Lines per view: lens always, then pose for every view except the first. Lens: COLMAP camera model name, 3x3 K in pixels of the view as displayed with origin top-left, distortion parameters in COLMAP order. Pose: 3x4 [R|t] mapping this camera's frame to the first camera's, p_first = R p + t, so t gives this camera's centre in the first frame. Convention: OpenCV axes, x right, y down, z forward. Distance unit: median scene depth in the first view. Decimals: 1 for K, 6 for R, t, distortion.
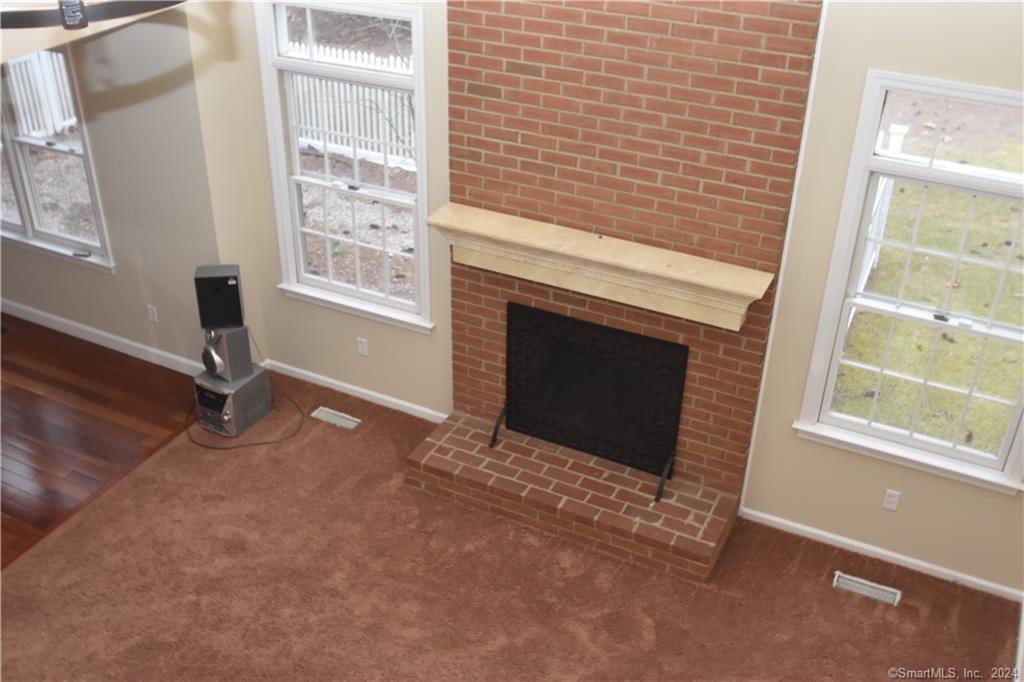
lens RADIAL K [[1017.5, 0, 512.1], [0, 1017.5, 343.8], [0, 0, 1]] dist [-0.061987, -0.001215]
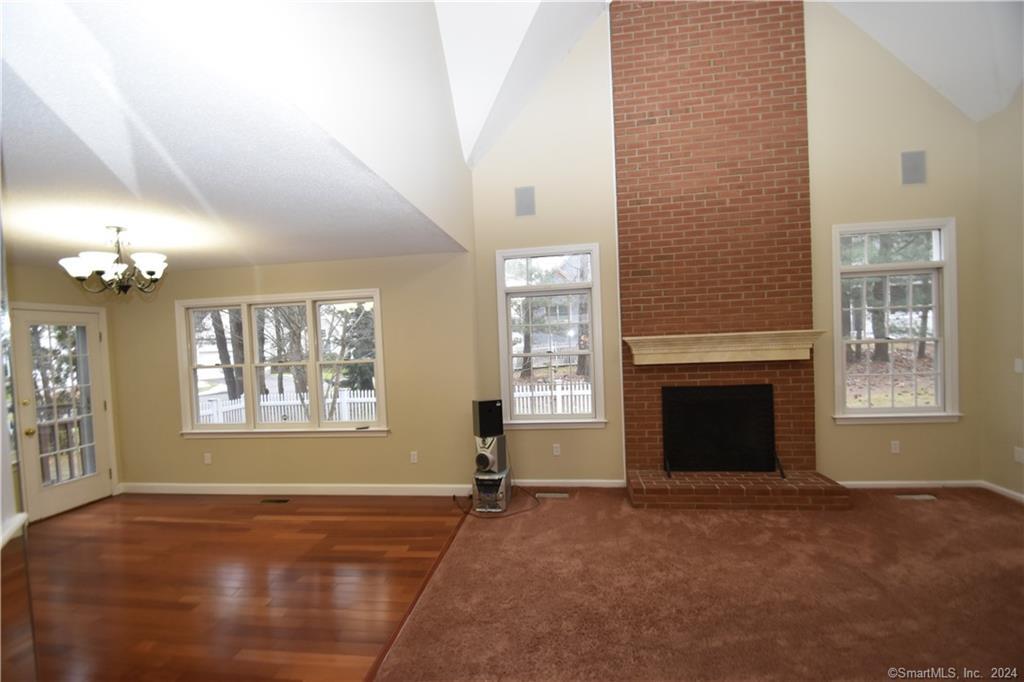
lens RADIAL K [[449.4, 0, 505.6], [0, 449.4, 352.7], [0, 0, 1]] dist [0.003606, -0.013742]
pose [[0.949188, -0.061083, 0.308724, -0.537917], [0.206951, 0.860194, -0.466087, 0.233337], [-0.237093, 0.506295, 0.829127, 0.383462]]
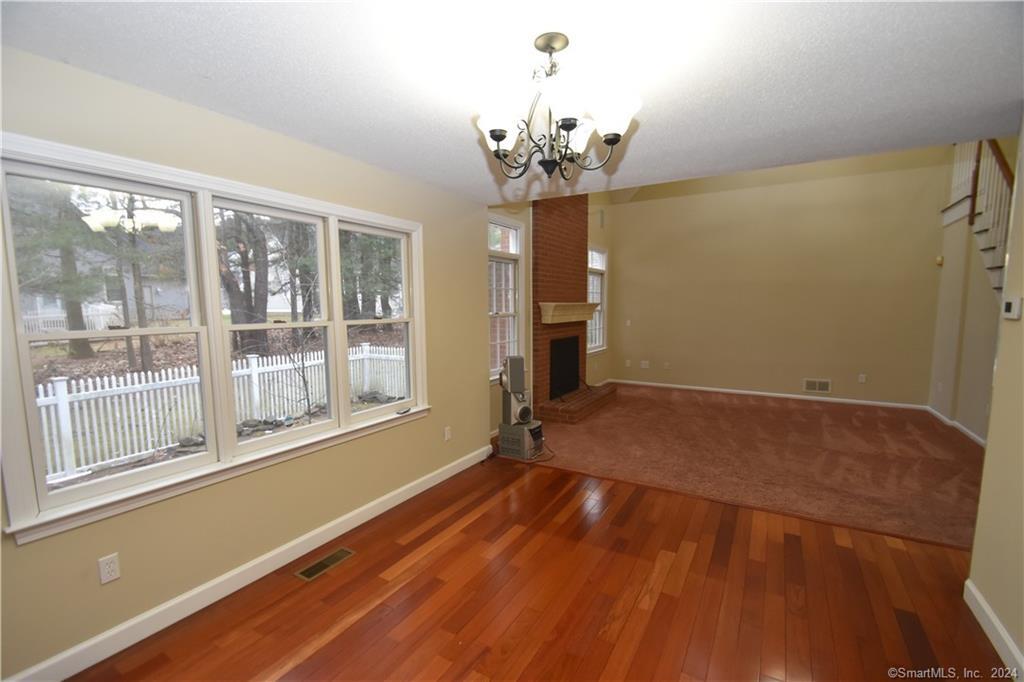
lens RADIAL K [[449.4, 0, 505.6], [0, 449.4, 352.7], [0, 0, 1]] dist [0.003606, -0.013742]
pose [[0.098150, -0.120736, 0.987821, -1.147318], [0.519051, 0.853117, 0.052699, -0.133721], [-0.849089, 0.507557, 0.146402, 0.986696]]
